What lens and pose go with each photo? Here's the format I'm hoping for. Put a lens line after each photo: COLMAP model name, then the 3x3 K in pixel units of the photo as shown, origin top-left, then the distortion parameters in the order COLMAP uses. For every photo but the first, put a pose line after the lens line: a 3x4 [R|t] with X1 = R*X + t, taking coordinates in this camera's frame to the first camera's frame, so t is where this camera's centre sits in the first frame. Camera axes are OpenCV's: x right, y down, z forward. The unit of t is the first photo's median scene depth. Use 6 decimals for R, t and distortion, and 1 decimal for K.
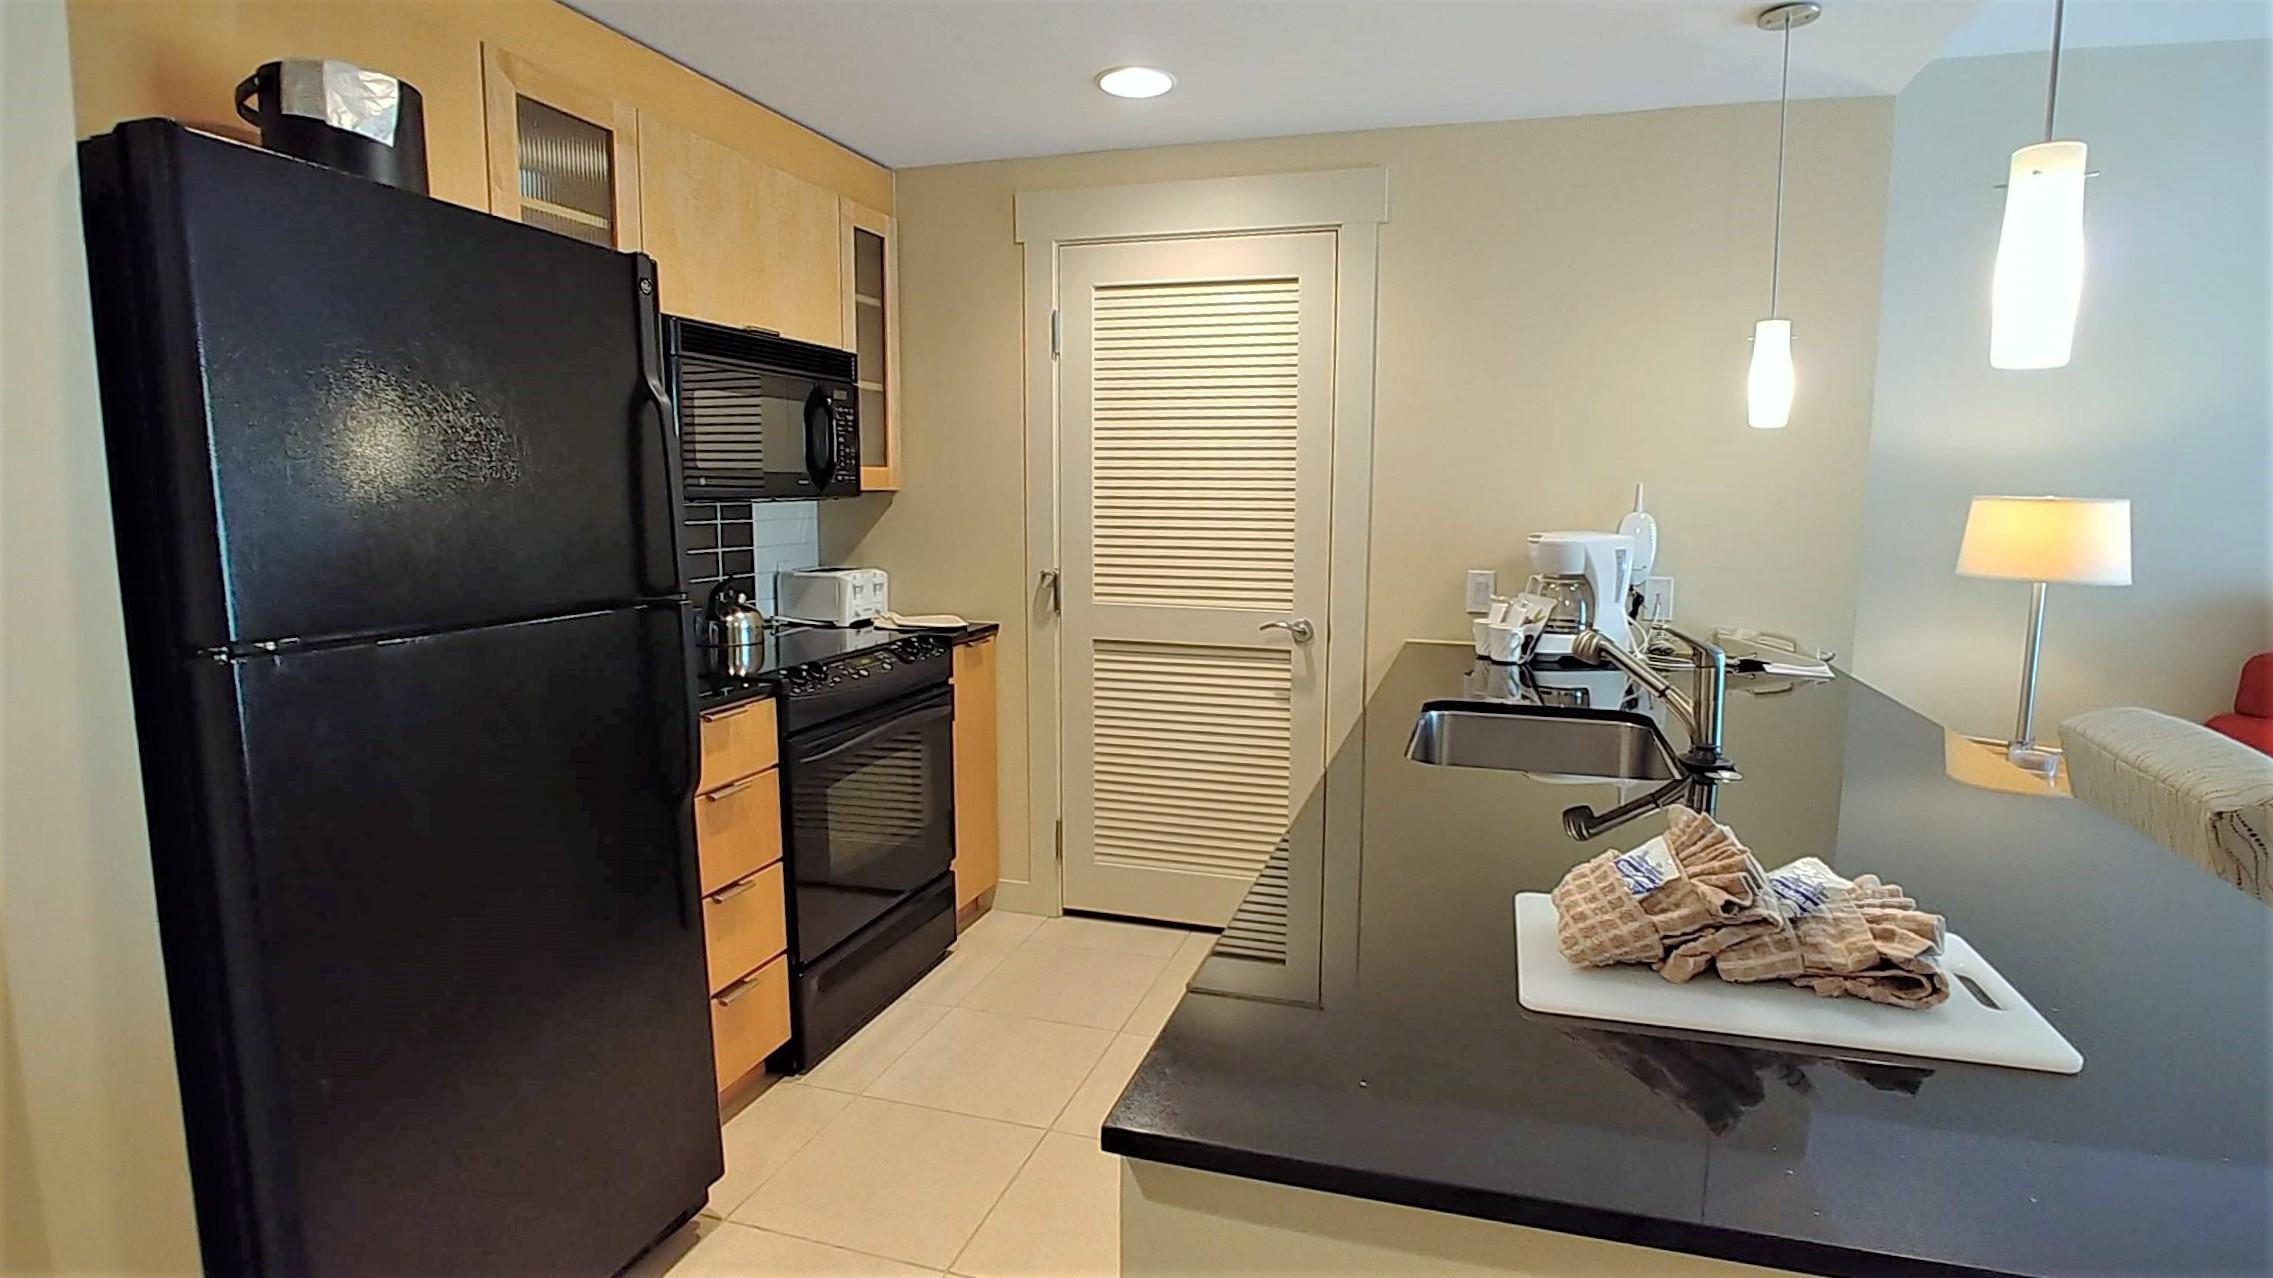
lens RADIAL K [[1147.8, 0, 1165.2], [0, 1147.8, 633.1], [0, 0, 1]] dist [-0.033119, -0.000237]
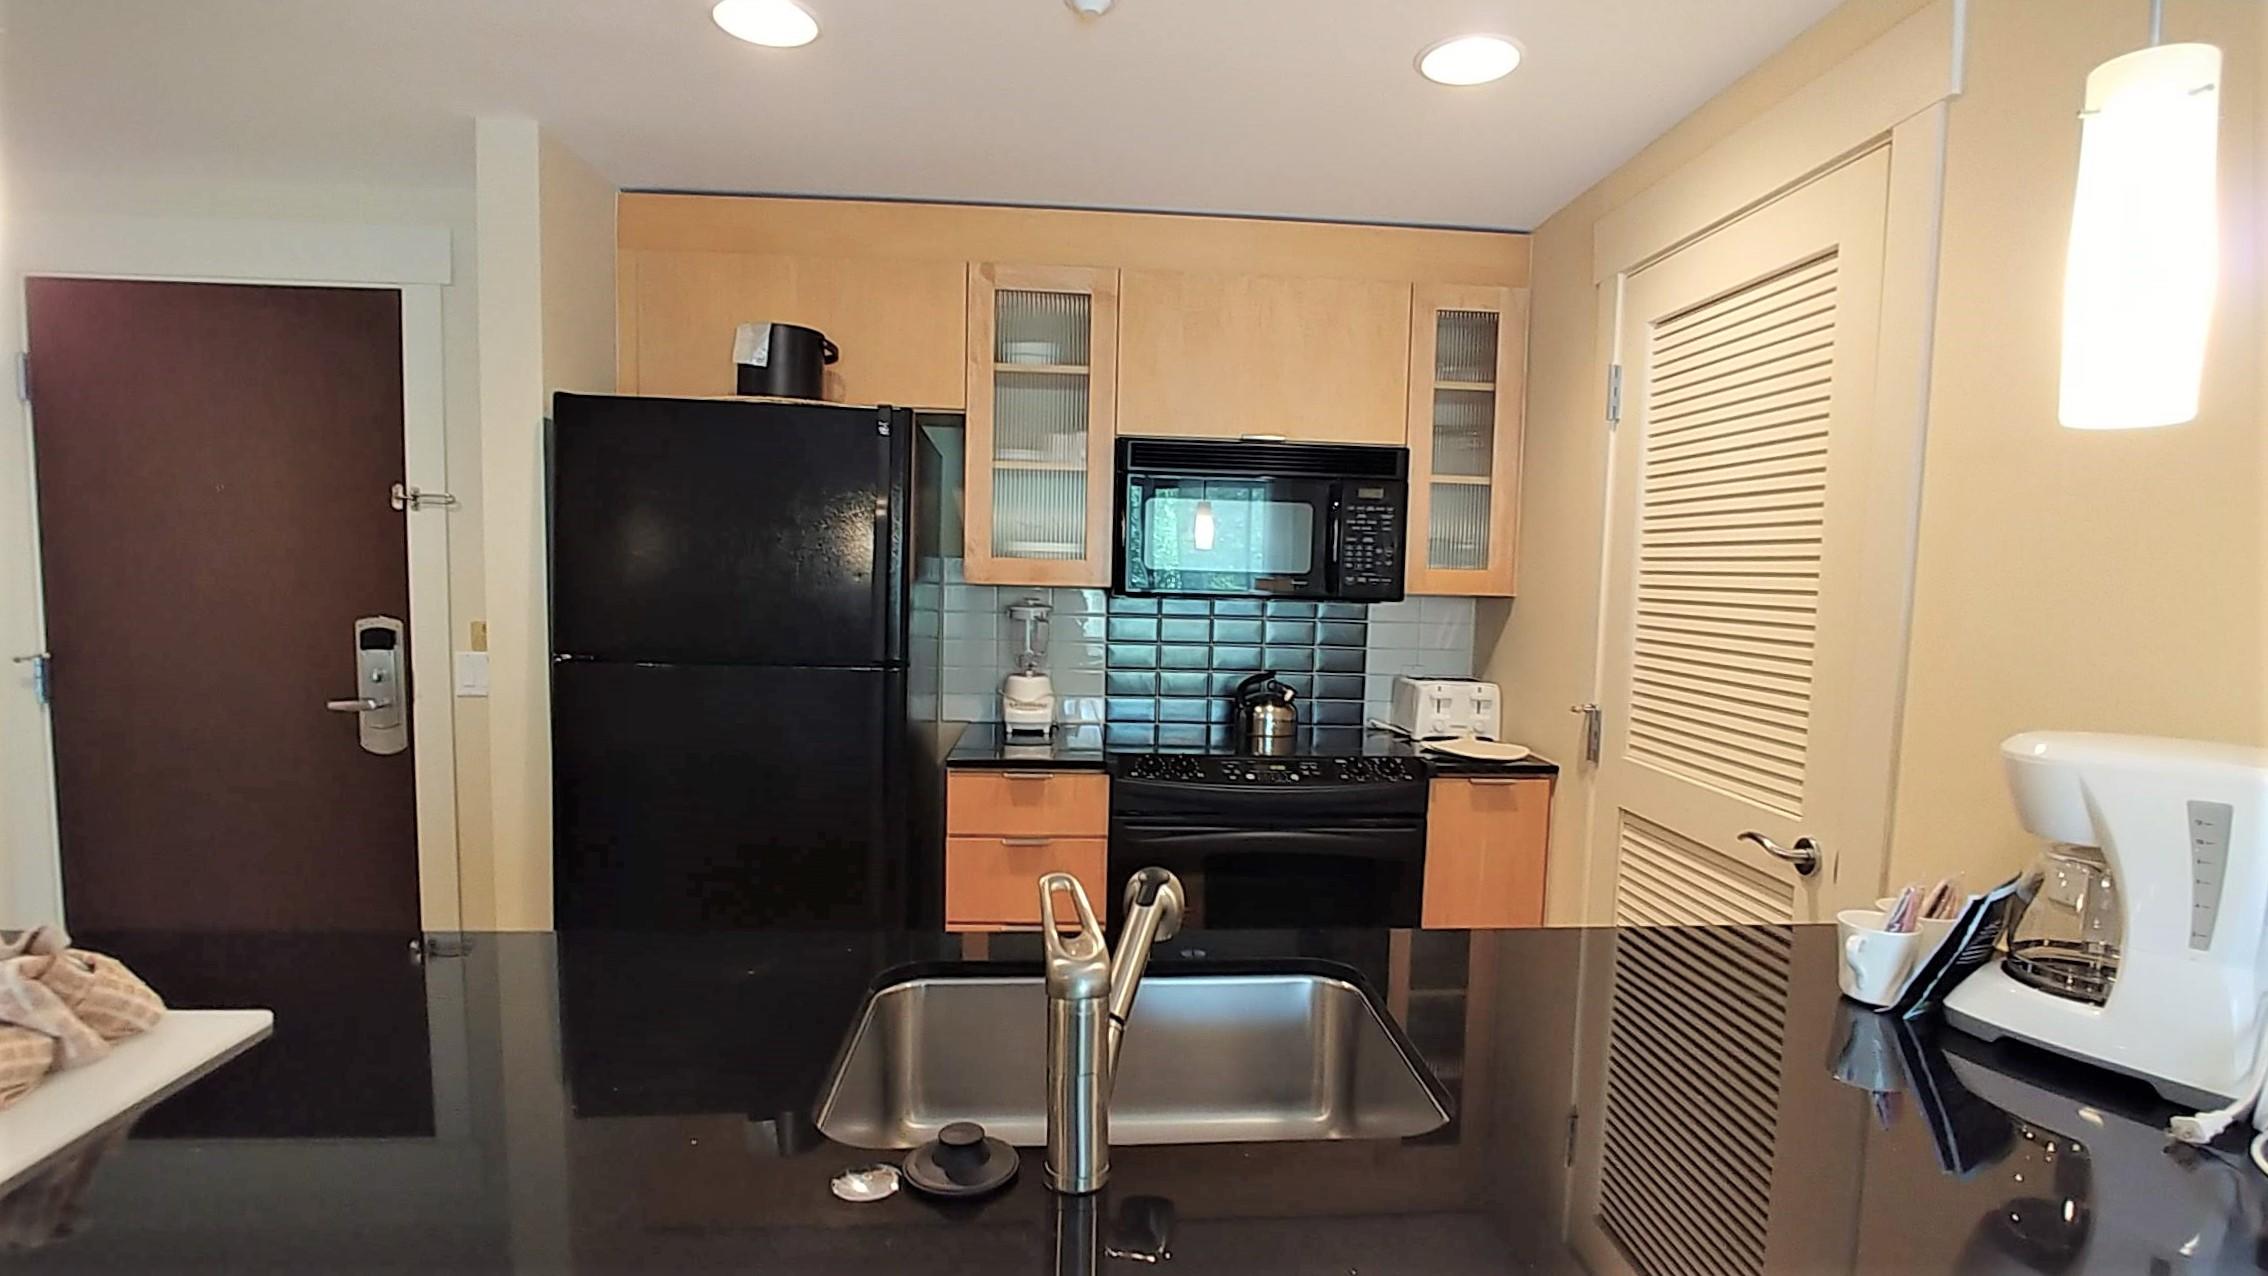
lens RADIAL K [[1121.0, 0, 1150.2], [0, 1121.0, 673.1], [0, 0, 1]] dist [-0.029868, 0.000181]
pose [[0.355341, 0.086990, -0.930680, 0.546135], [-0.140004, 0.989382, 0.039022, -0.072186], [0.924192, 0.116433, 0.363747, 0.519310]]
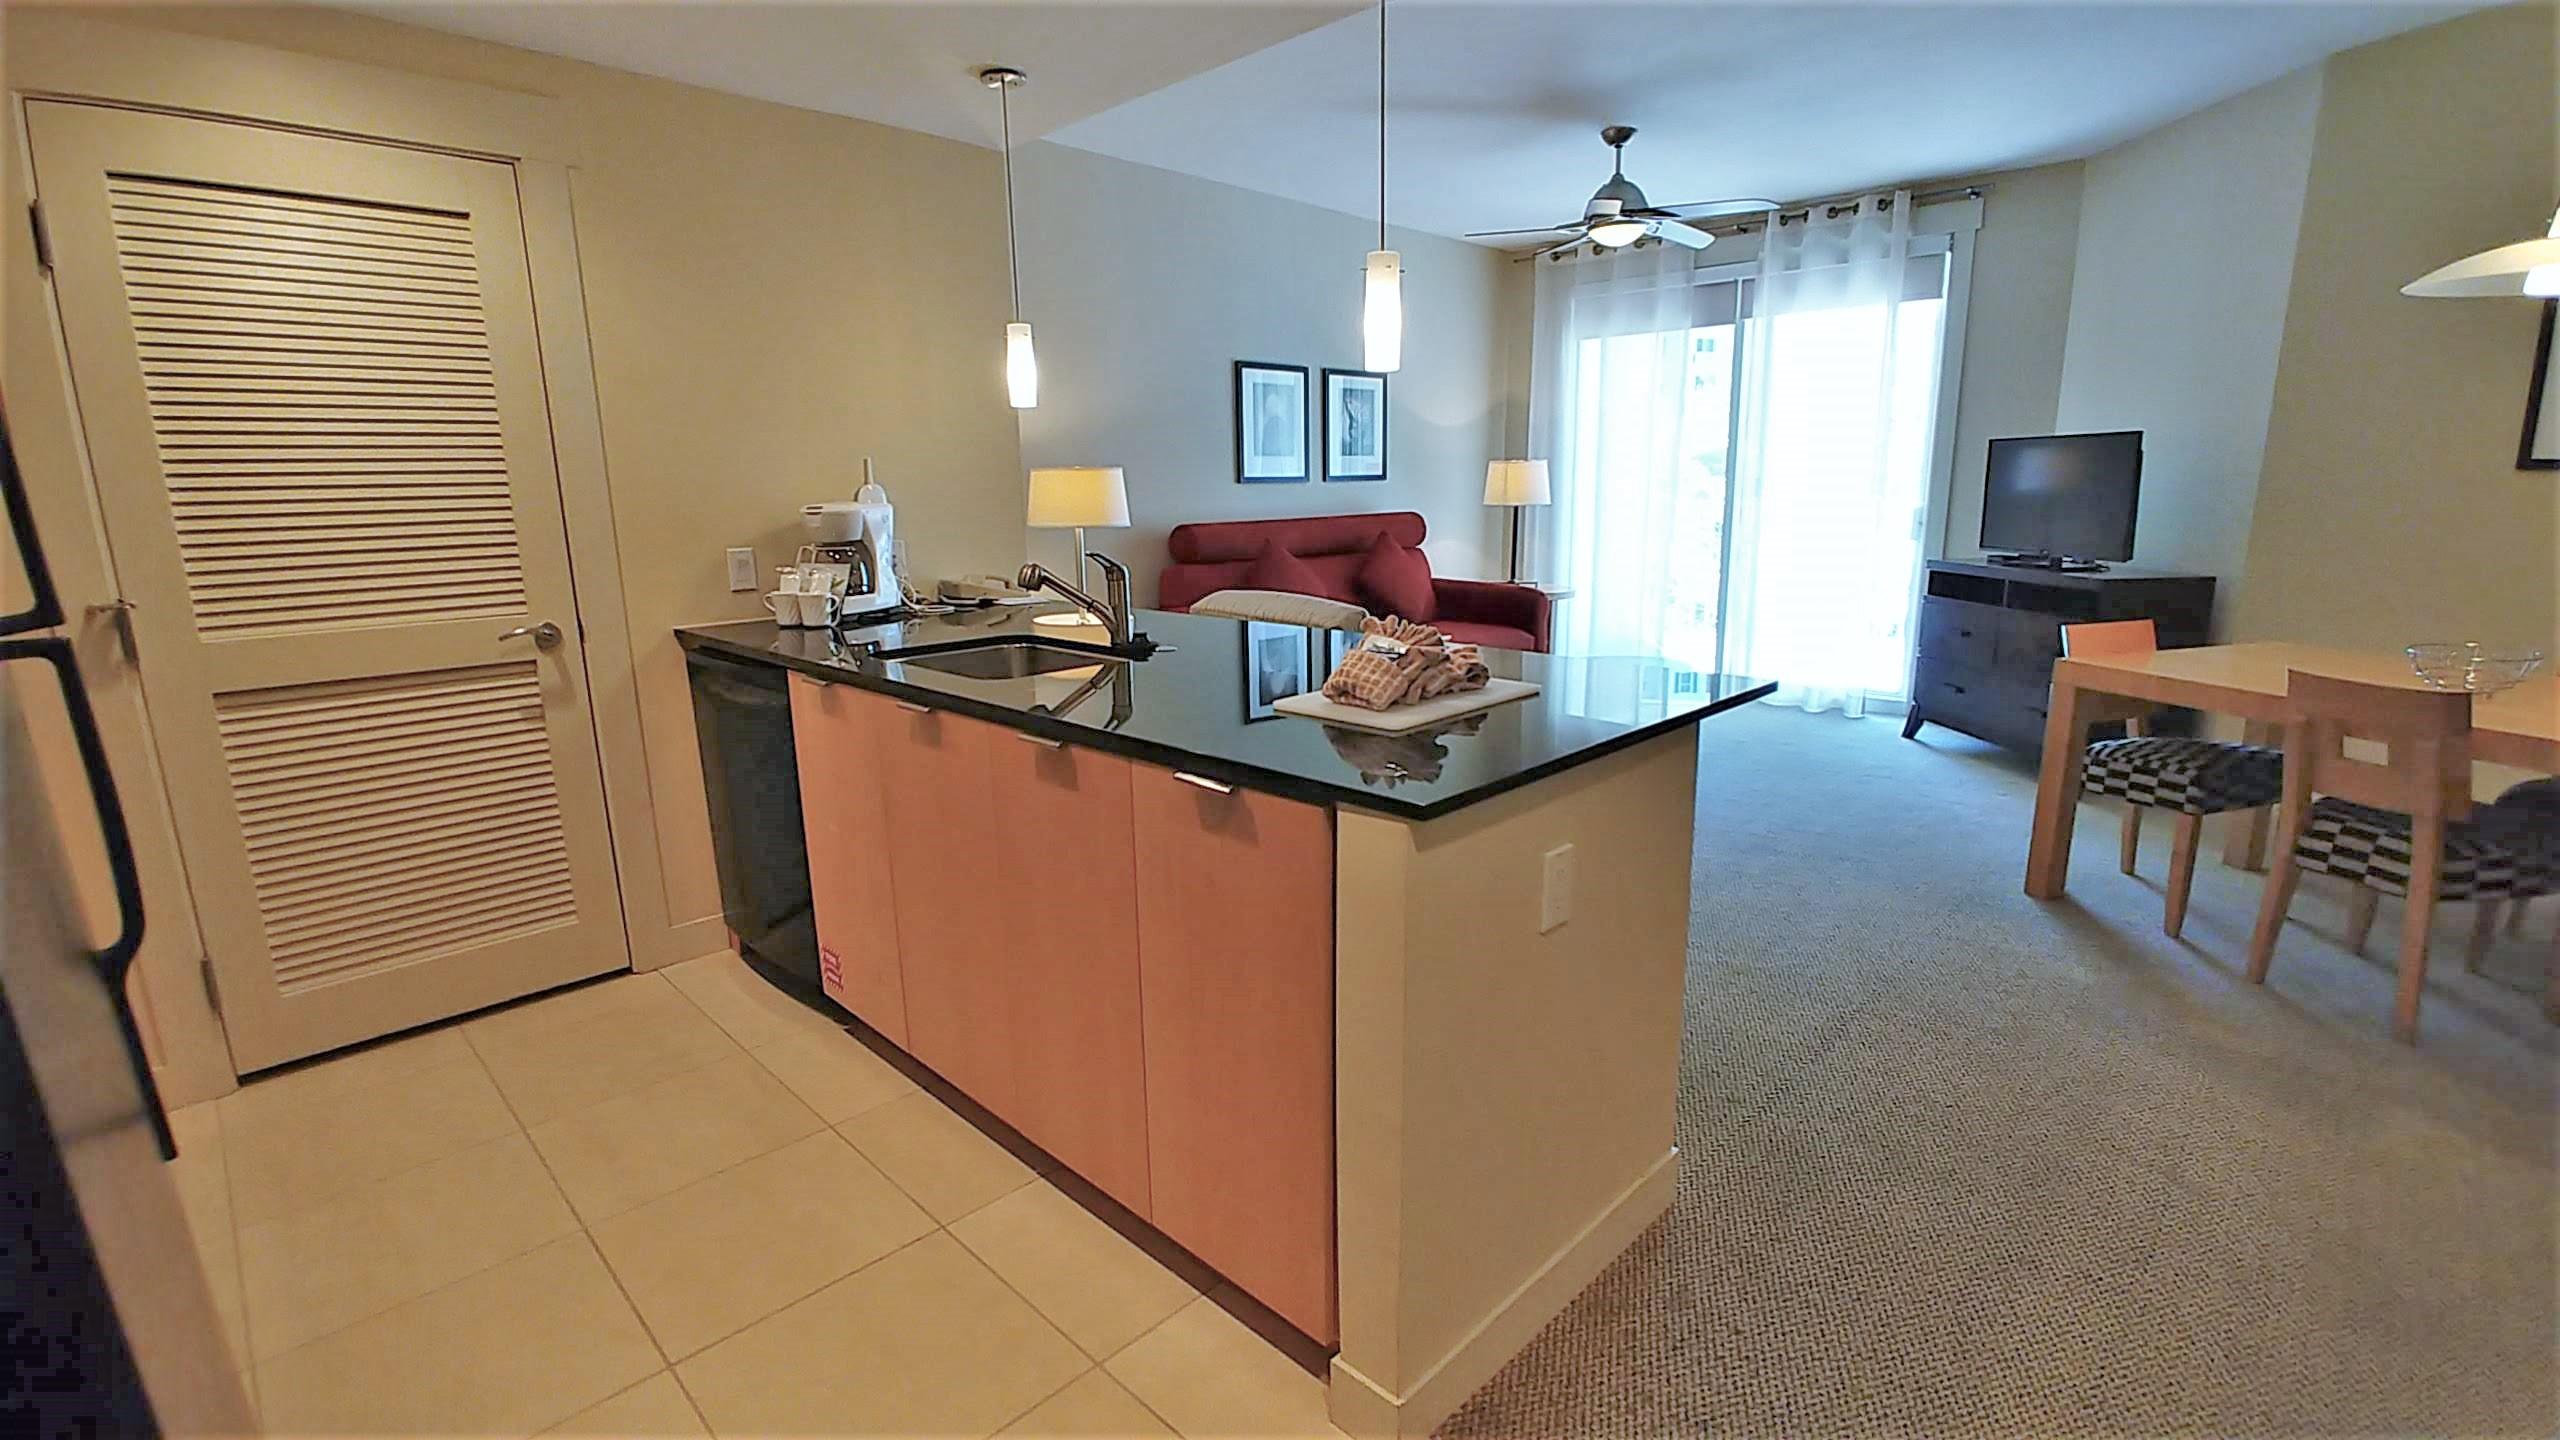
lens RADIAL K [[1181.3, 0, 1281.6], [0, 1181.3, 728.6], [0, 0, 1]] dist [-0.025429, 0.000450]
pose [[0.442126, -0.198140, 0.874794, -0.445078], [0.136502, 0.978799, 0.152708, 0.008664], [-0.886505, 0.051895, 0.459799, 0.107634]]
